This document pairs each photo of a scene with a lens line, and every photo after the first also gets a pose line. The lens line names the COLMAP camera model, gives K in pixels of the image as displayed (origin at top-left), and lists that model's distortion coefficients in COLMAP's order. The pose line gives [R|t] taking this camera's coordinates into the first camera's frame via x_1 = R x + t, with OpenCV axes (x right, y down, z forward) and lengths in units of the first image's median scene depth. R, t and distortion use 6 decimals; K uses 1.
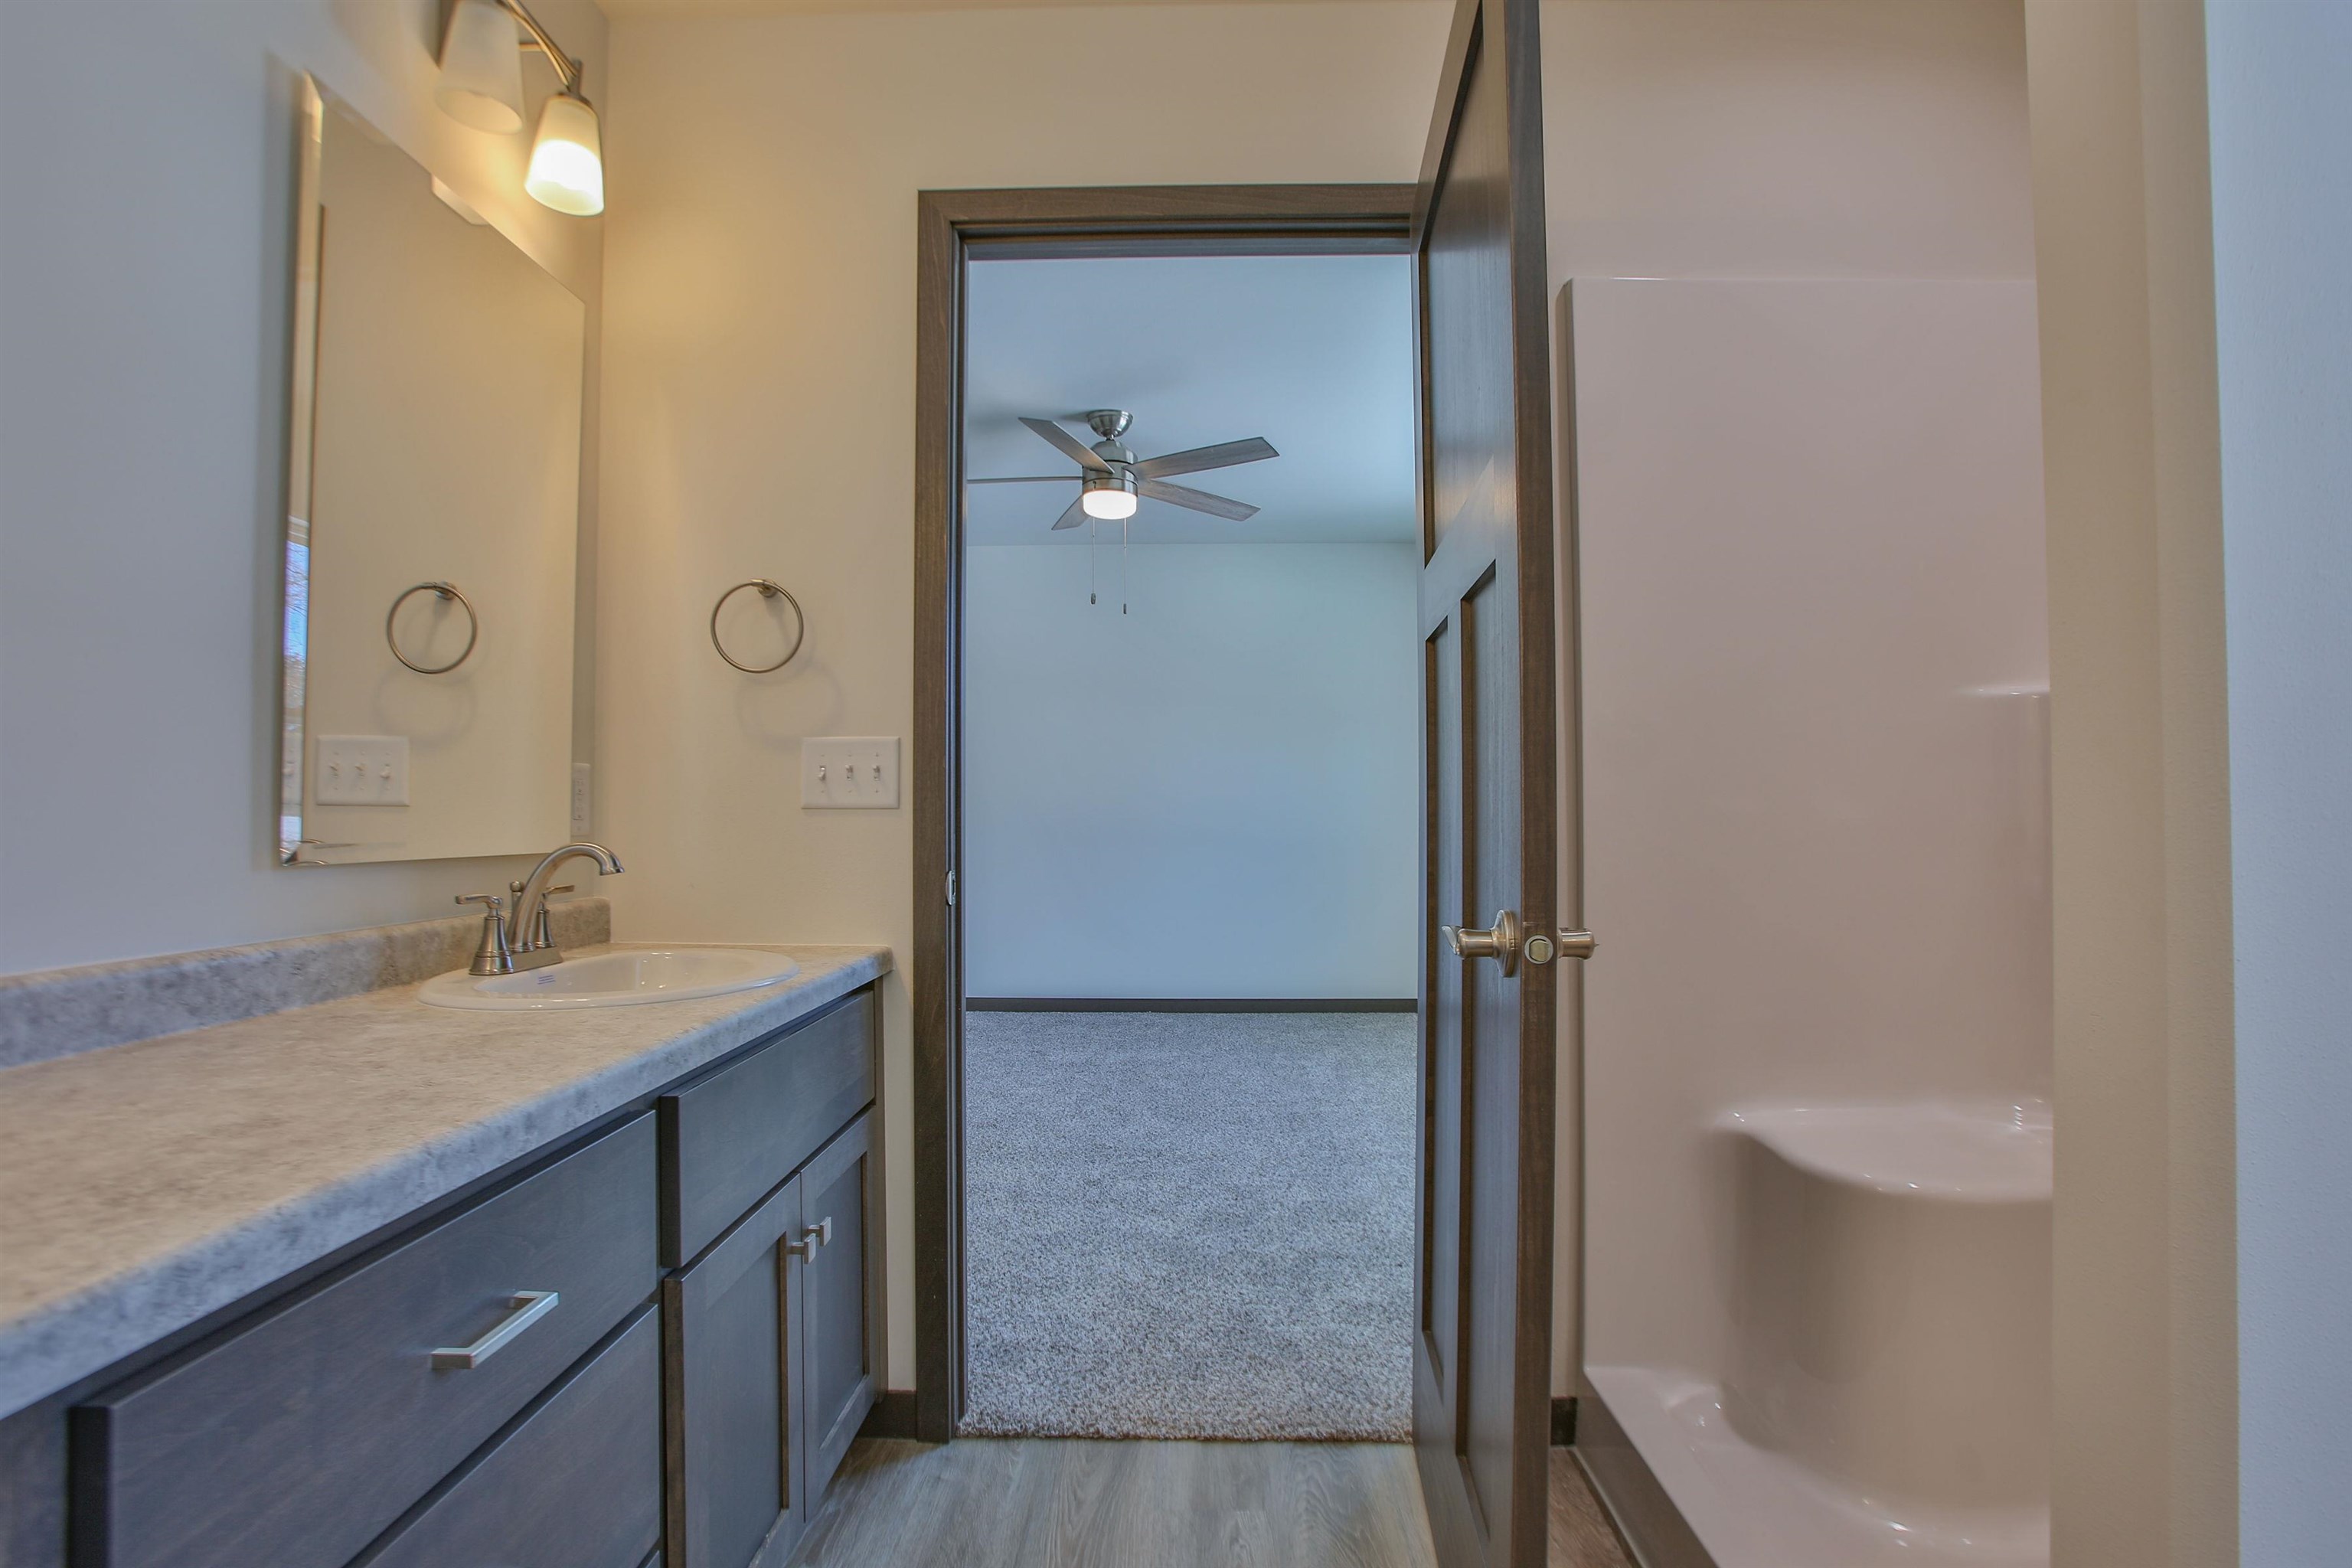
lens RADIAL K [[1166.3, 0, 1168.2], [0, 1166.3, 784.0], [0, 0, 1]] dist [-0.051504, 0.012075]
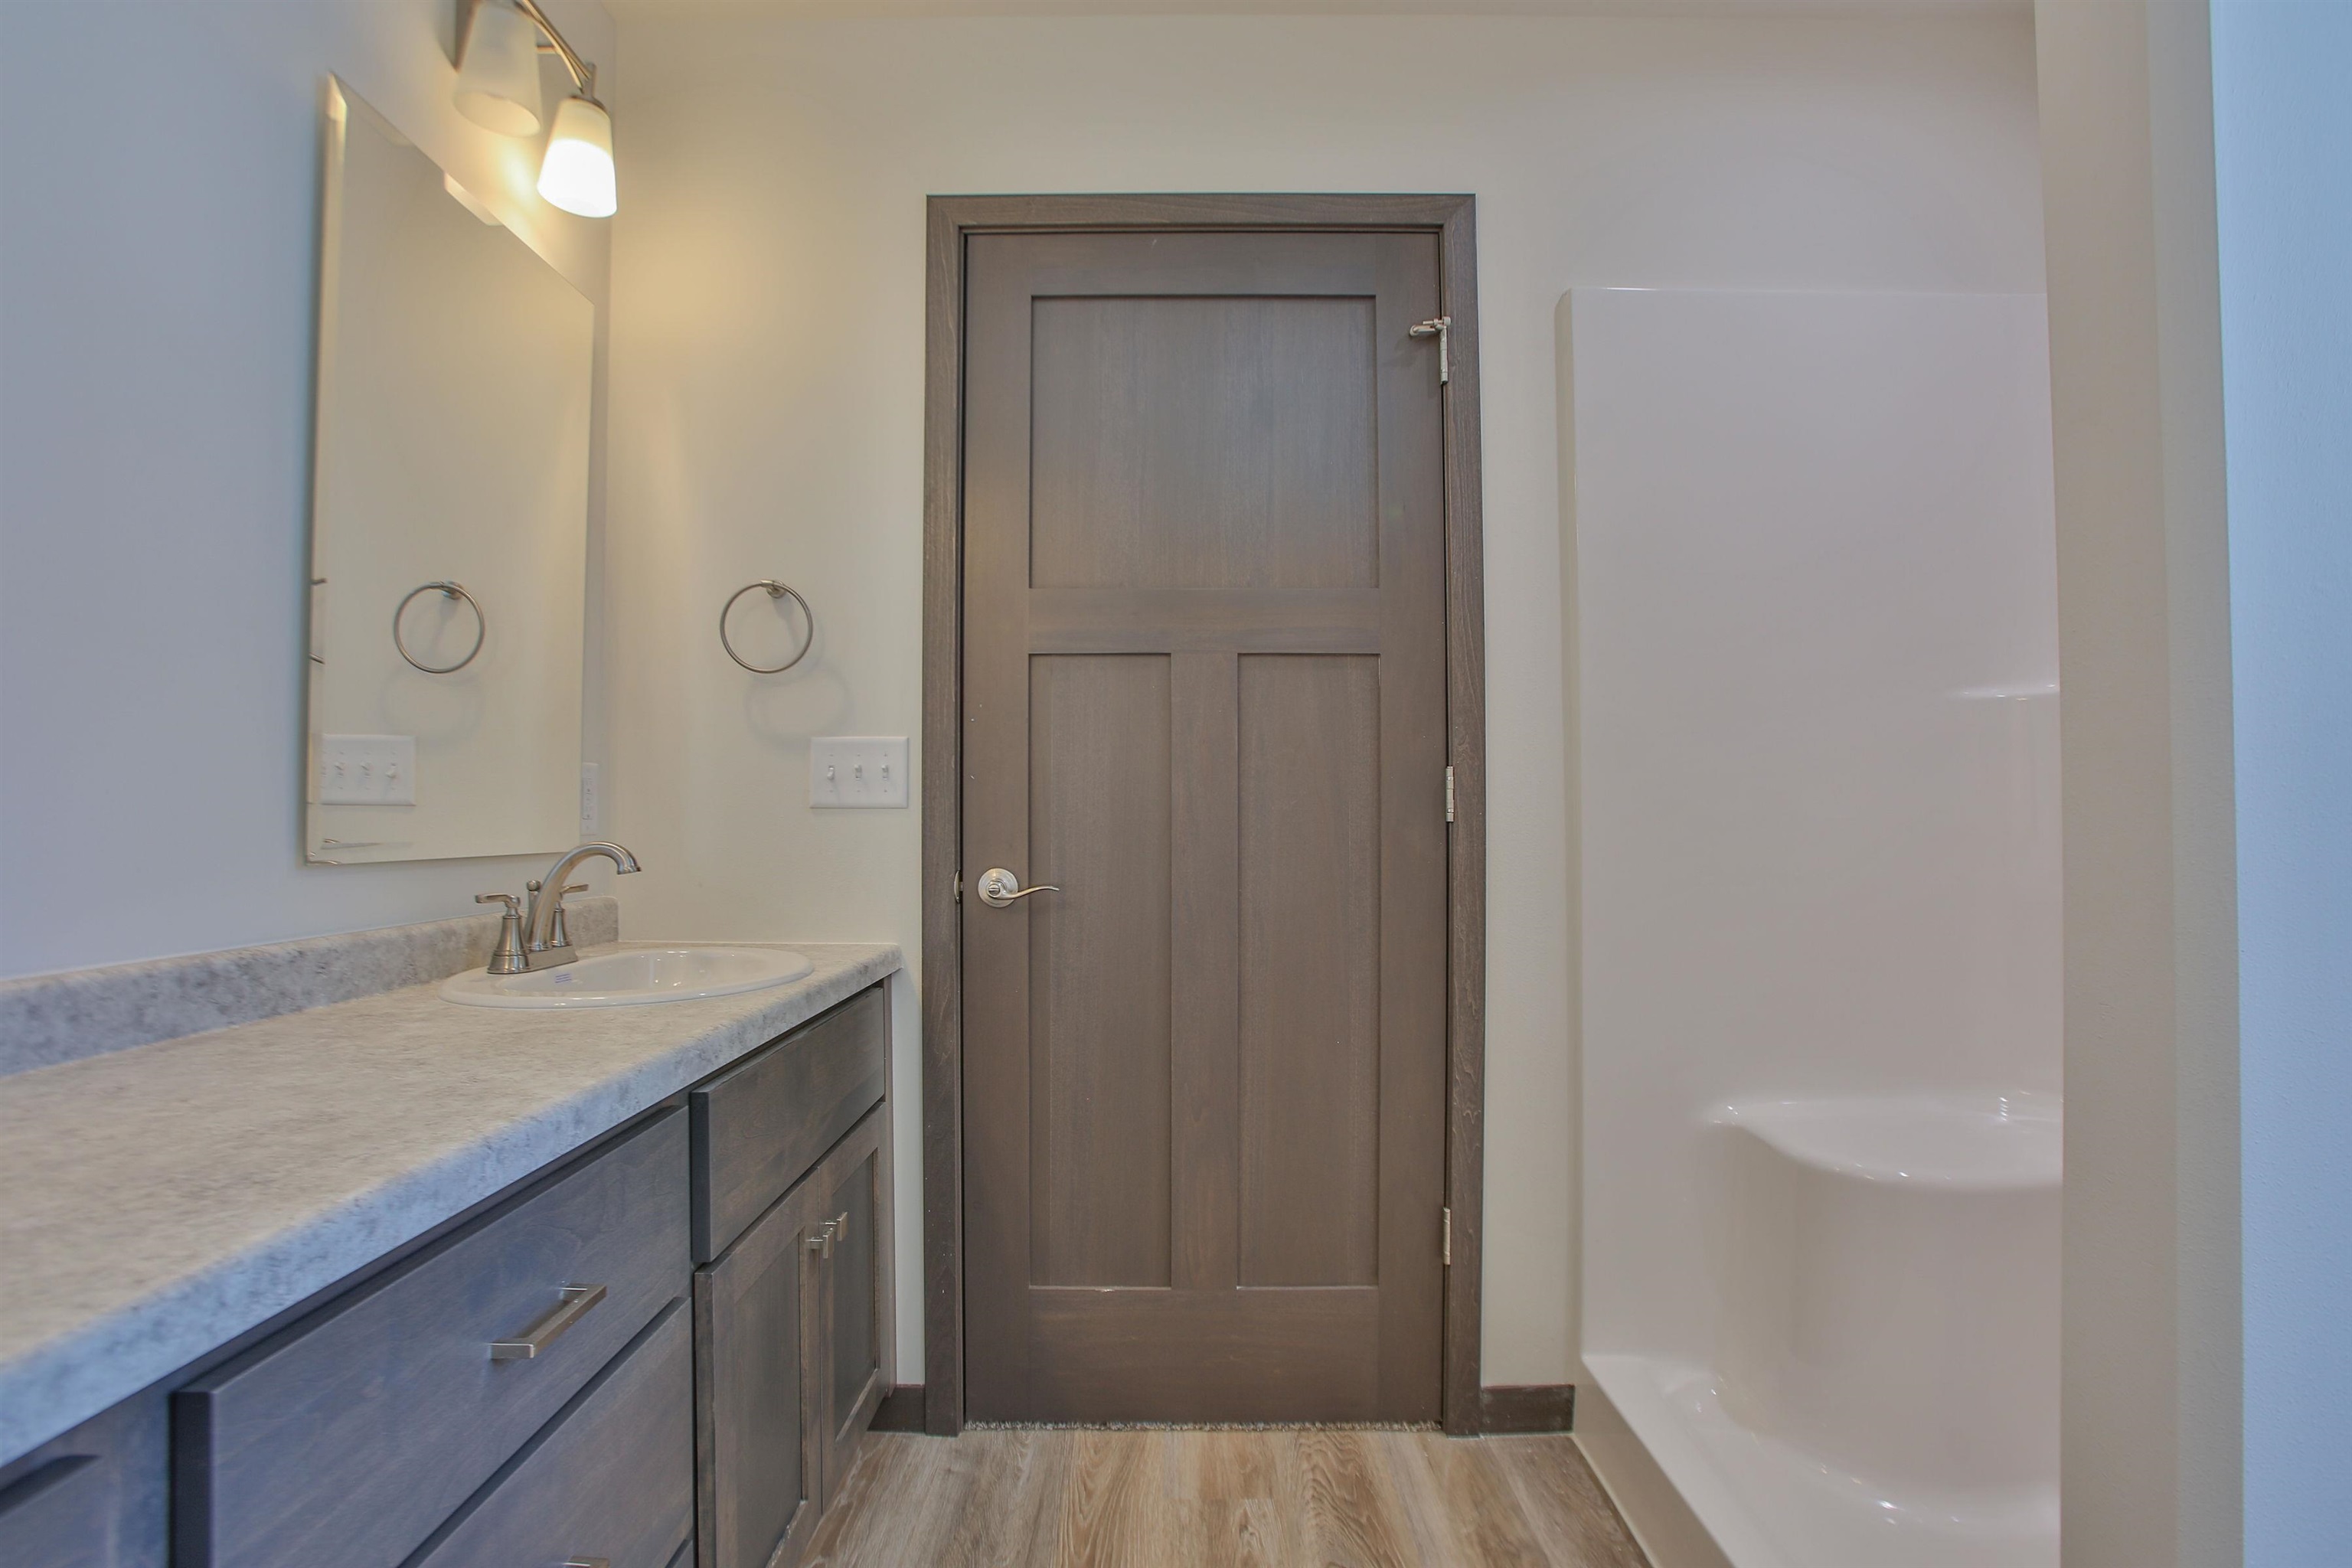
lens RADIAL K [[1166.3, 0, 1163.7], [0, 1166.3, 785.2], [0, 0, 1]] dist [-0.051504, 0.012075]
pose [[0.999834, 0.000340, 0.018202, -0.036960], [-0.000367, 0.999999, 0.001481, -0.000299], [-0.018202, -0.001487, 0.999833, -0.017419]]
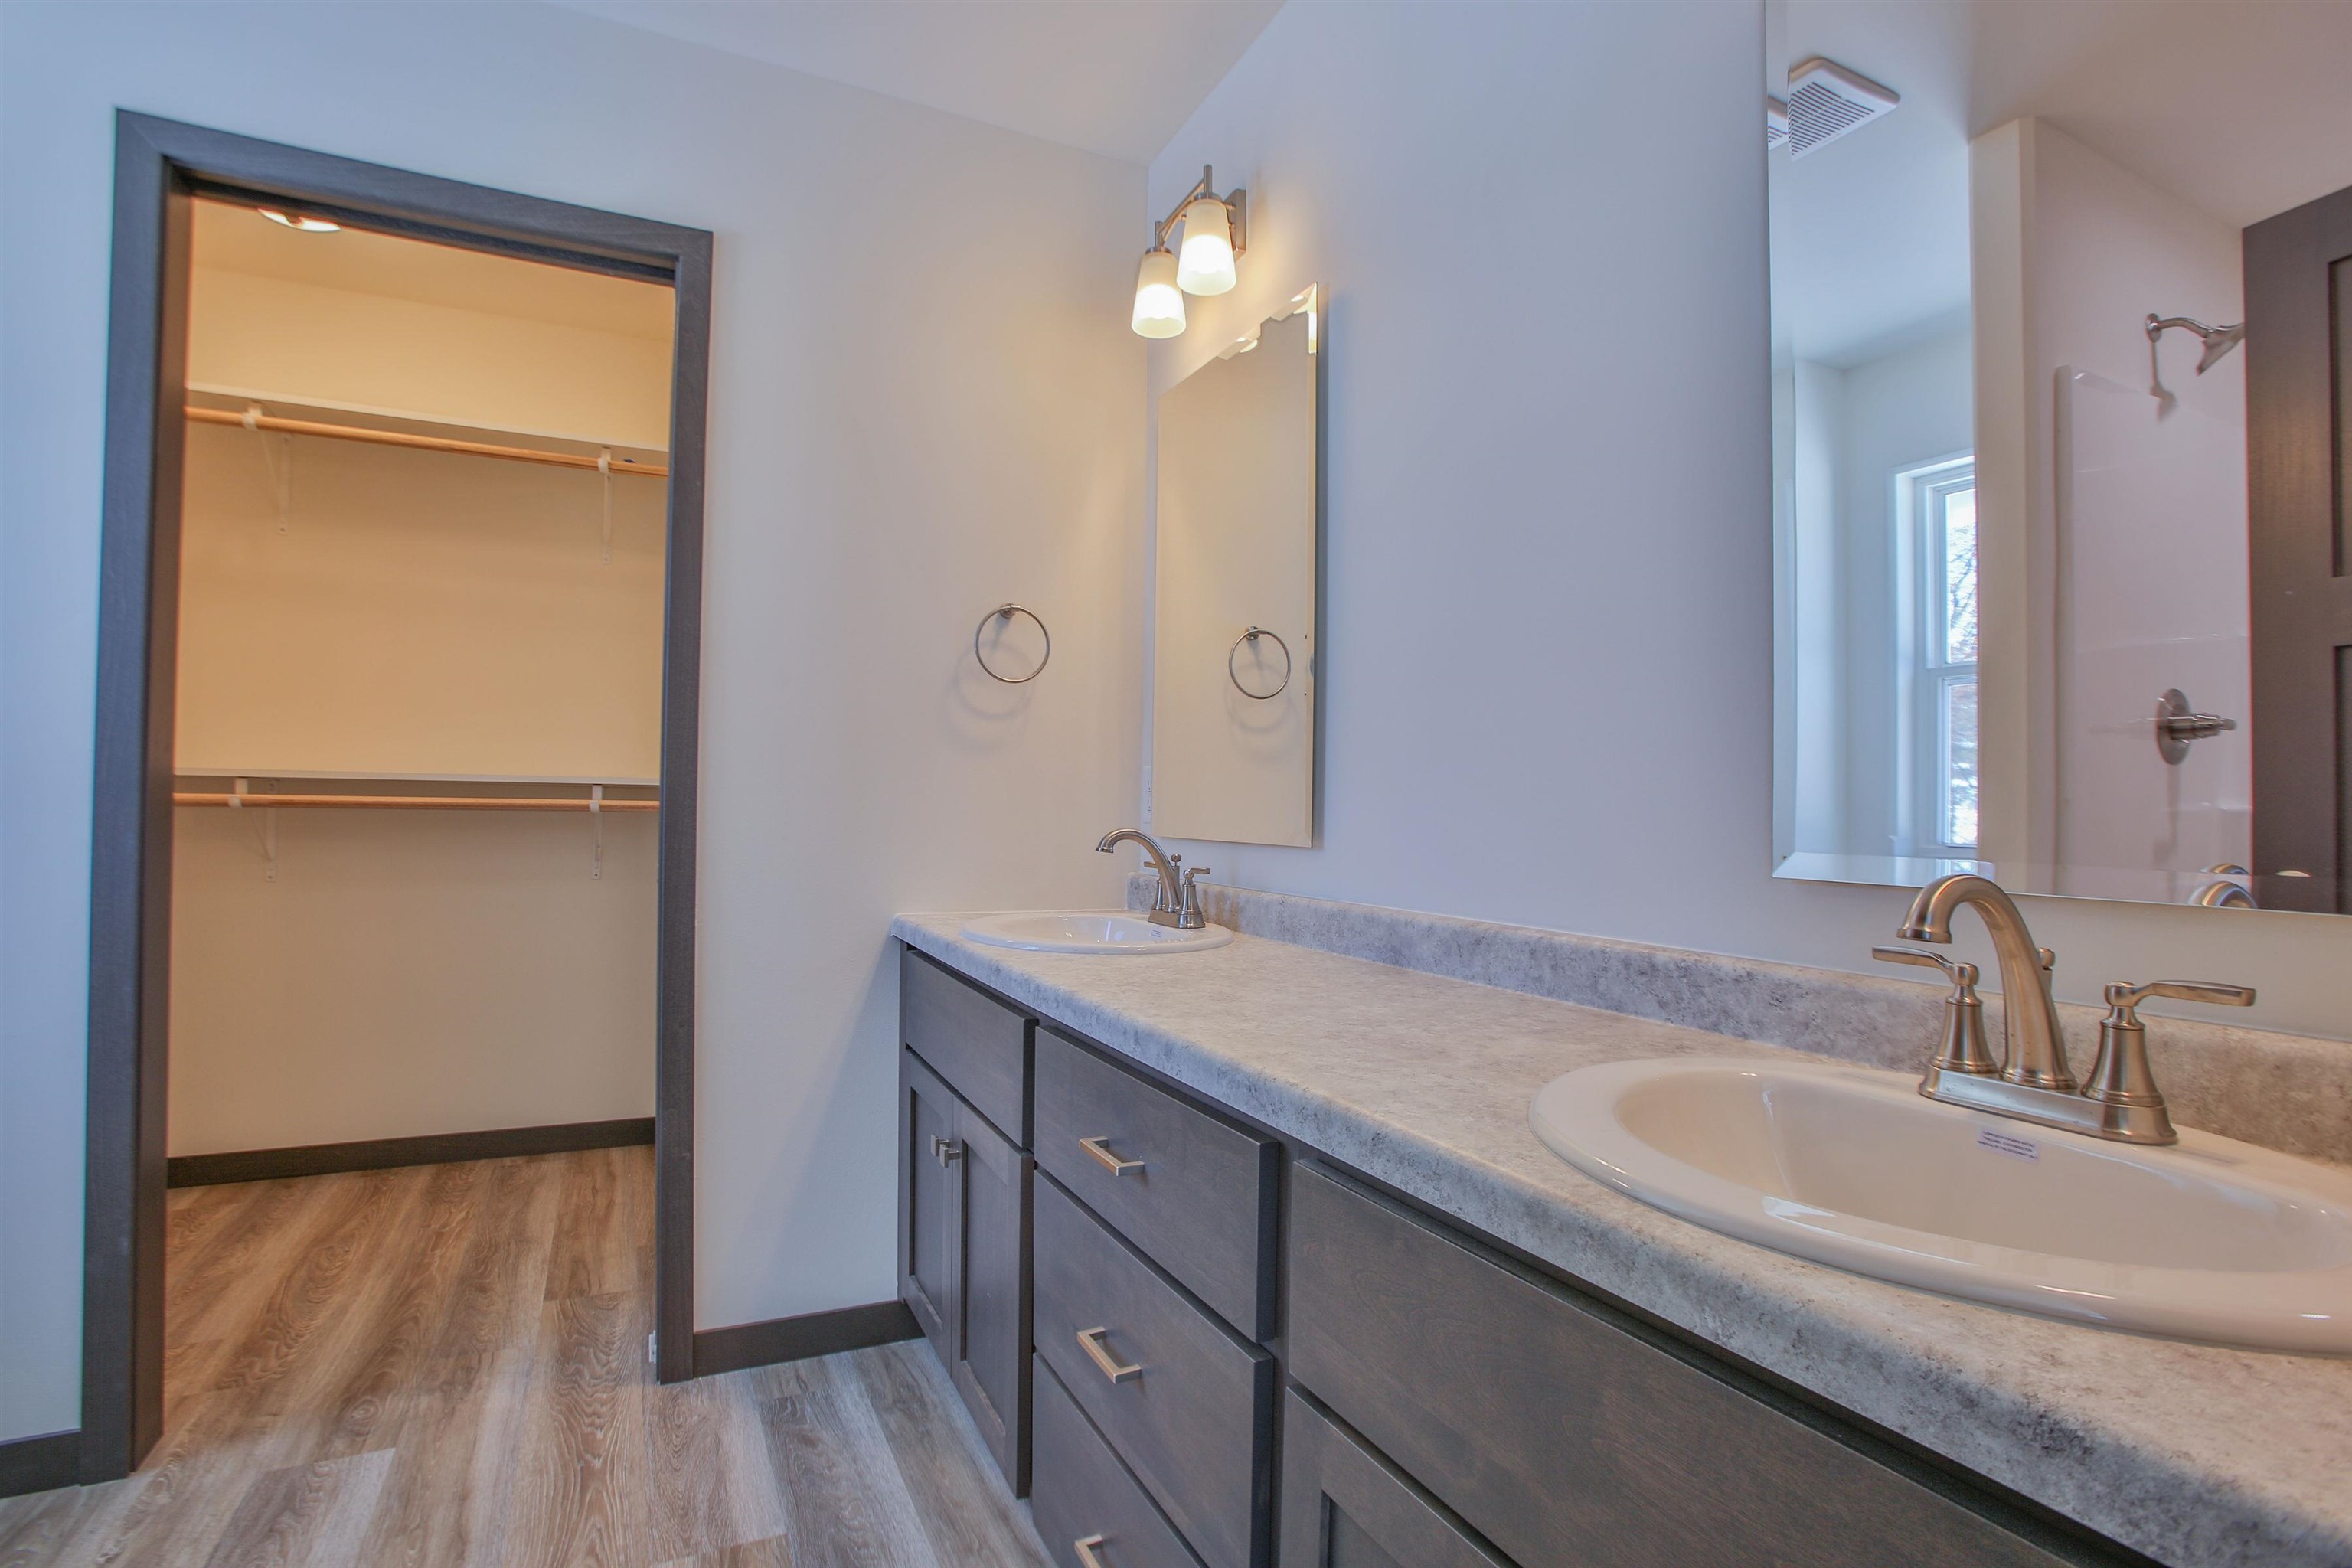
lens RADIAL K [[1166.3, 0, 1177.6], [0, 1166.3, 787.8], [0, 0, 1]] dist [-0.051504, 0.012075]
pose [[-0.885794, -0.024350, -0.463439, 0.021933], [-0.005472, 0.999101, -0.042036, 0.040542], [0.464046, -0.034700, -0.885131, 1.424148]]
